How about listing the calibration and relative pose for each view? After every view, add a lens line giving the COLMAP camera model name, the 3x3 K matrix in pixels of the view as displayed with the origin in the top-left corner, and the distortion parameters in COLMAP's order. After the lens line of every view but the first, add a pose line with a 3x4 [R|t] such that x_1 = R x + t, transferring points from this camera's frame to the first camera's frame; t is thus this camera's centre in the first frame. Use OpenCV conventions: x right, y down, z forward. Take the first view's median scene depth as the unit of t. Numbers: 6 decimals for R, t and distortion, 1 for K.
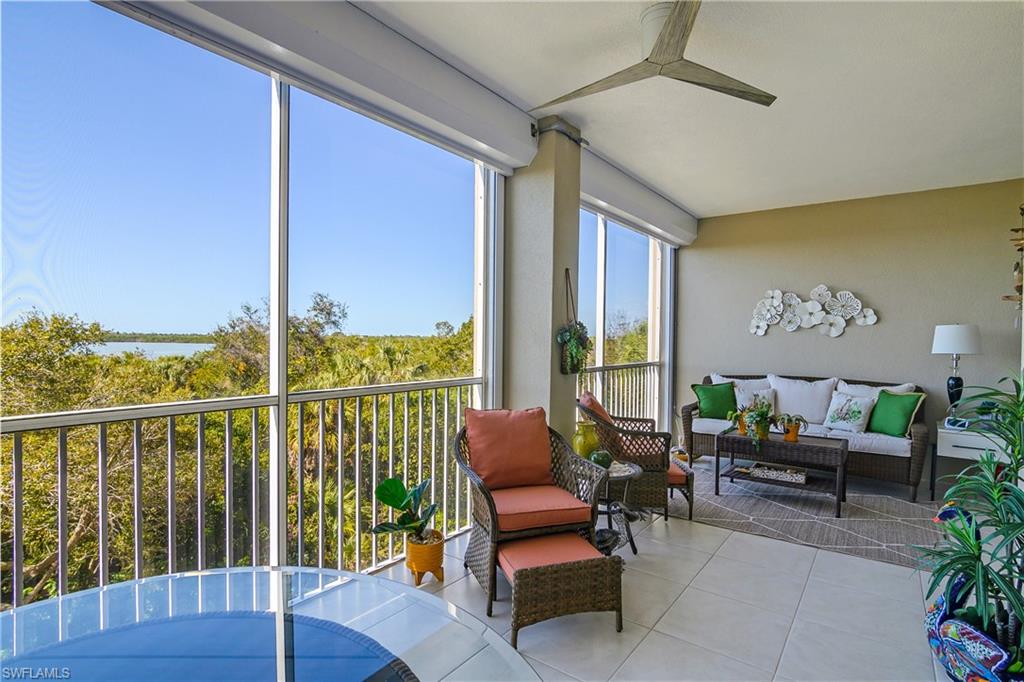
lens RADIAL K [[513.5, 0, 508.5], [0, 513.5, 343.0], [0, 0, 1]] dist [-0.017518, -0.000655]
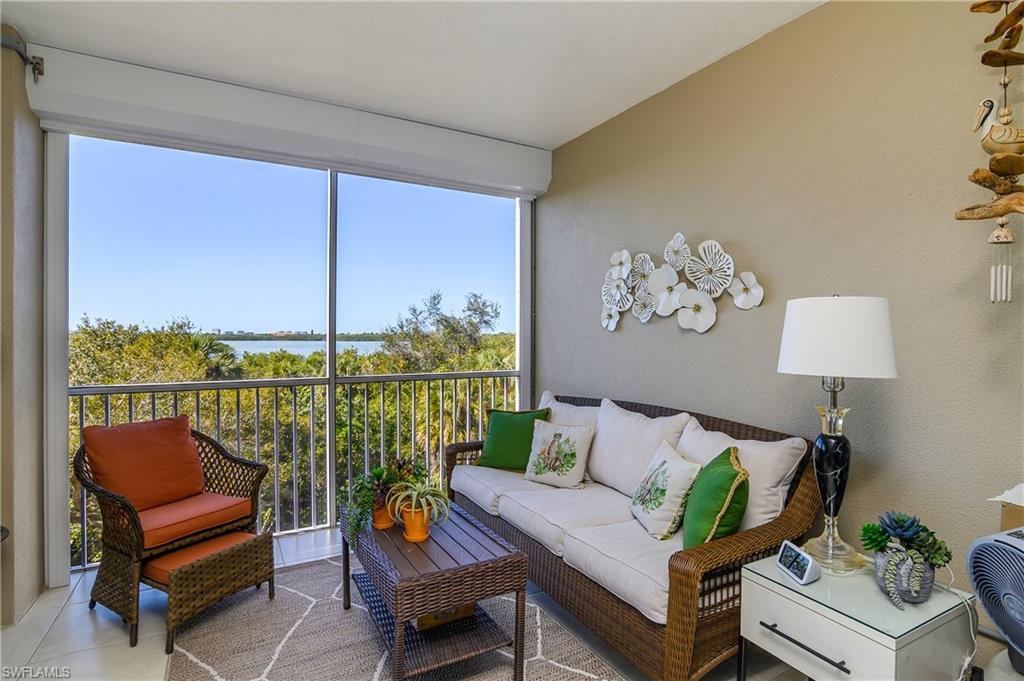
lens RADIAL K [[513.5, 0, 511.2], [0, 513.5, 335.0], [0, 0, 1]] dist [-0.017518, -0.000655]
pose [[0.912855, -0.003579, -0.408269, 0.628578], [-0.002157, 0.999905, -0.013587, -0.001568], [0.408279, 0.013284, 0.912761, 0.421903]]
